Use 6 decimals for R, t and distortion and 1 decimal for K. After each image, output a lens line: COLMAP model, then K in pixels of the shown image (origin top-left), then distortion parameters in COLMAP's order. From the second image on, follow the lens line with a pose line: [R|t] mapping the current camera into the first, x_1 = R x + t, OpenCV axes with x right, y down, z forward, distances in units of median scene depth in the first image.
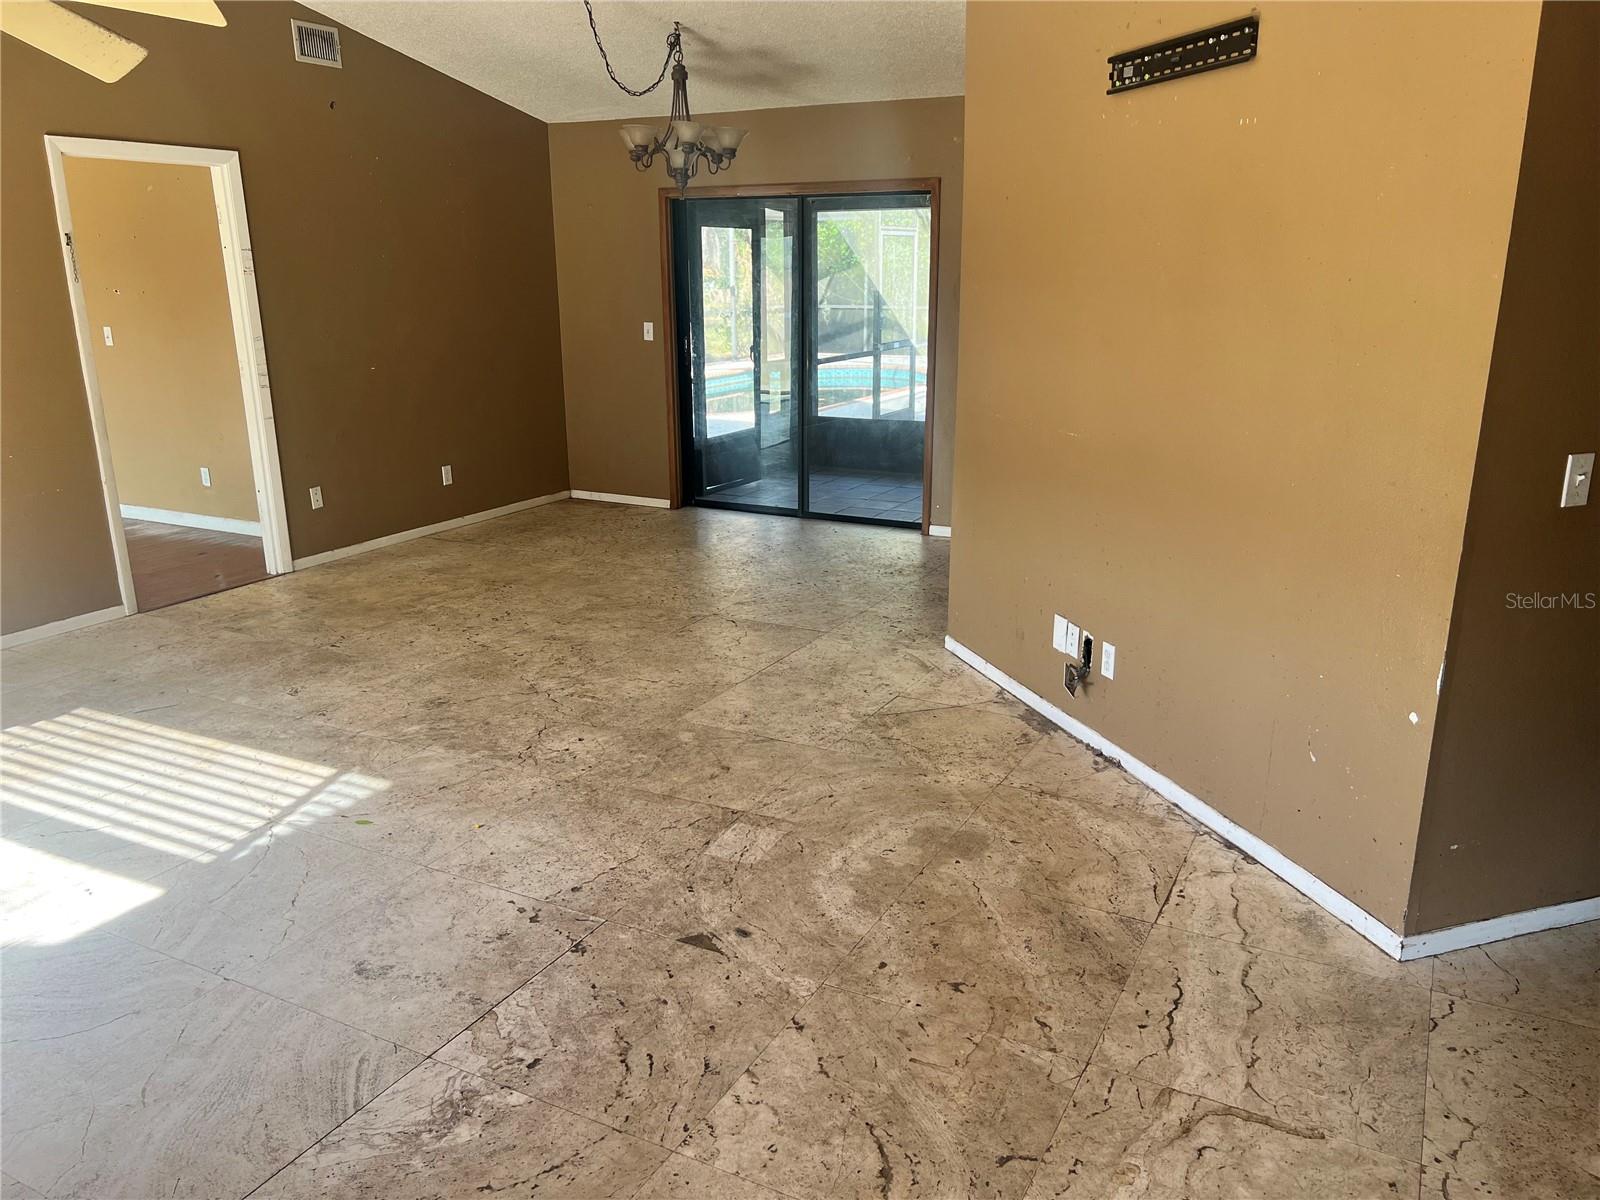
lens RADIAL K [[1191.3, 0, 800.0], [0, 1191.3, 600.0], [0, 0, 1]] dist [0.221285, -0.358469]
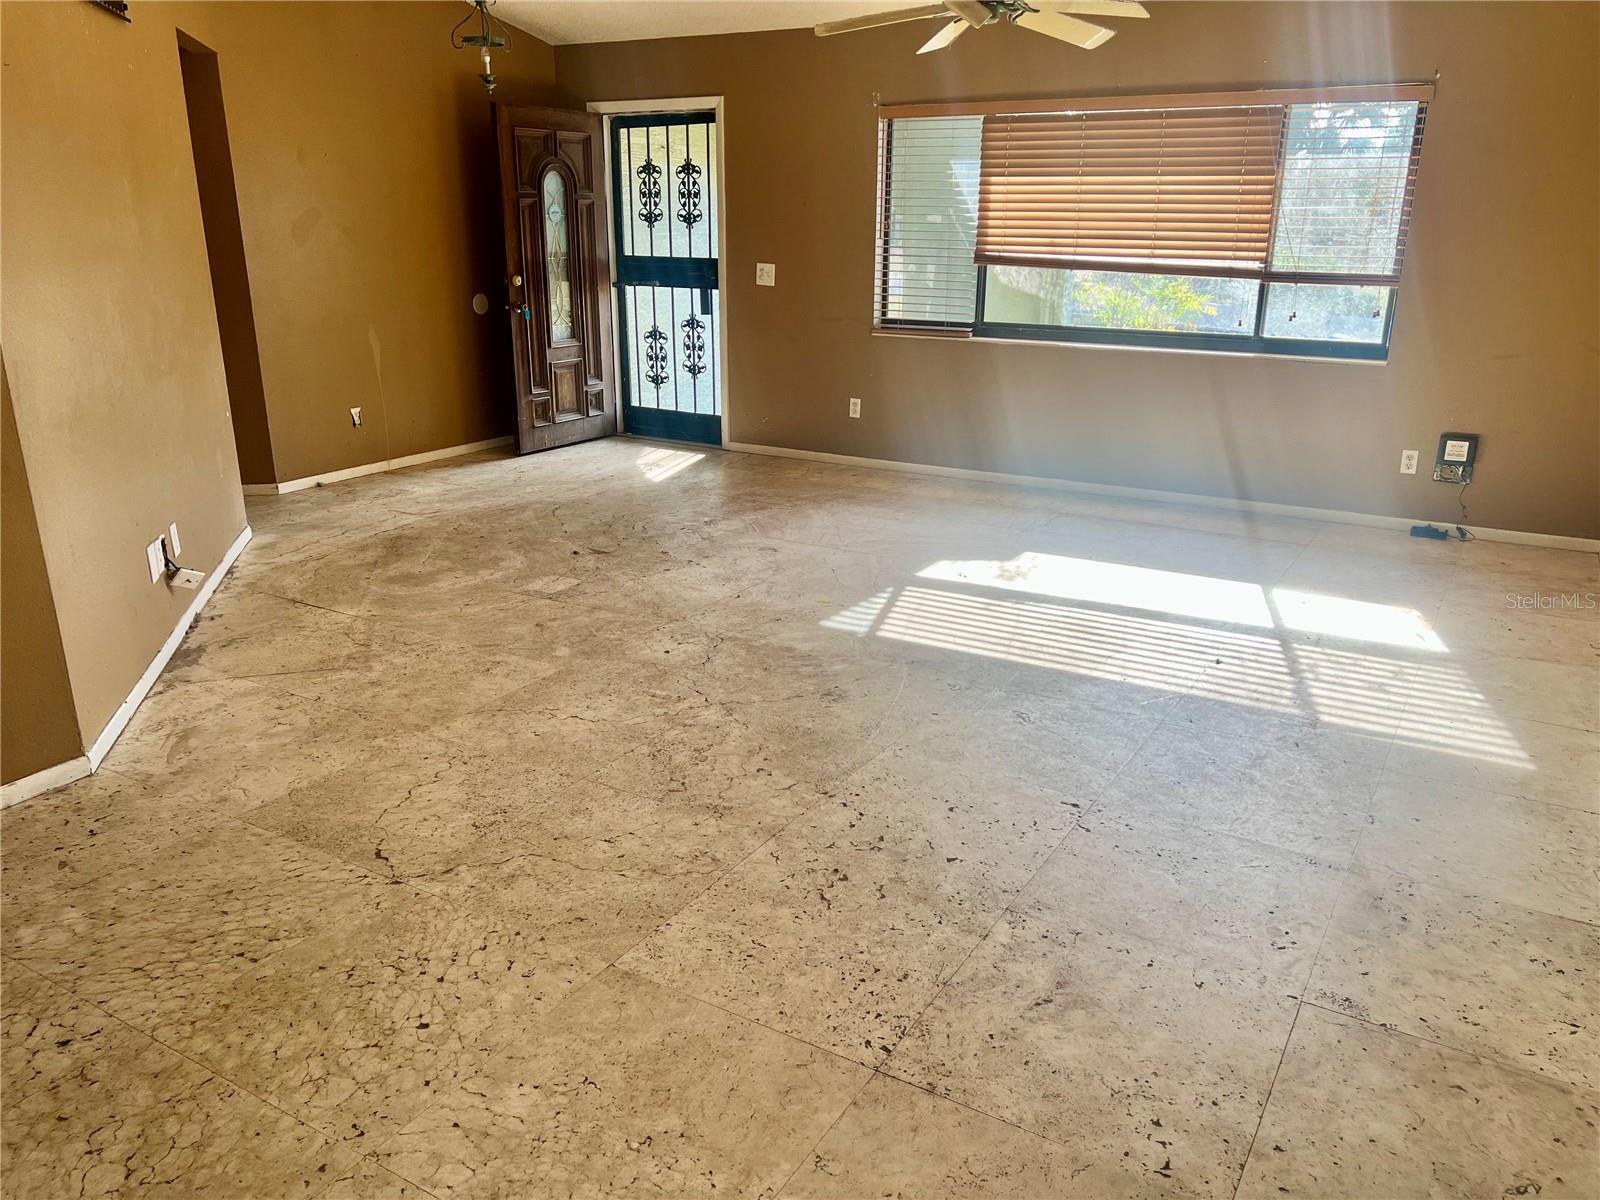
lens RADIAL K [[1190.6, 0, 800.0], [0, 1190.6, 600.0], [0, 0, 1]] dist [0.128977, -0.348846]
pose [[-0.998232, -0.019561, 0.056127, -0.364030], [0.014840, 0.832374, 0.554016, -0.491885], [-0.057555, 0.553870, -0.830612, 1.878580]]
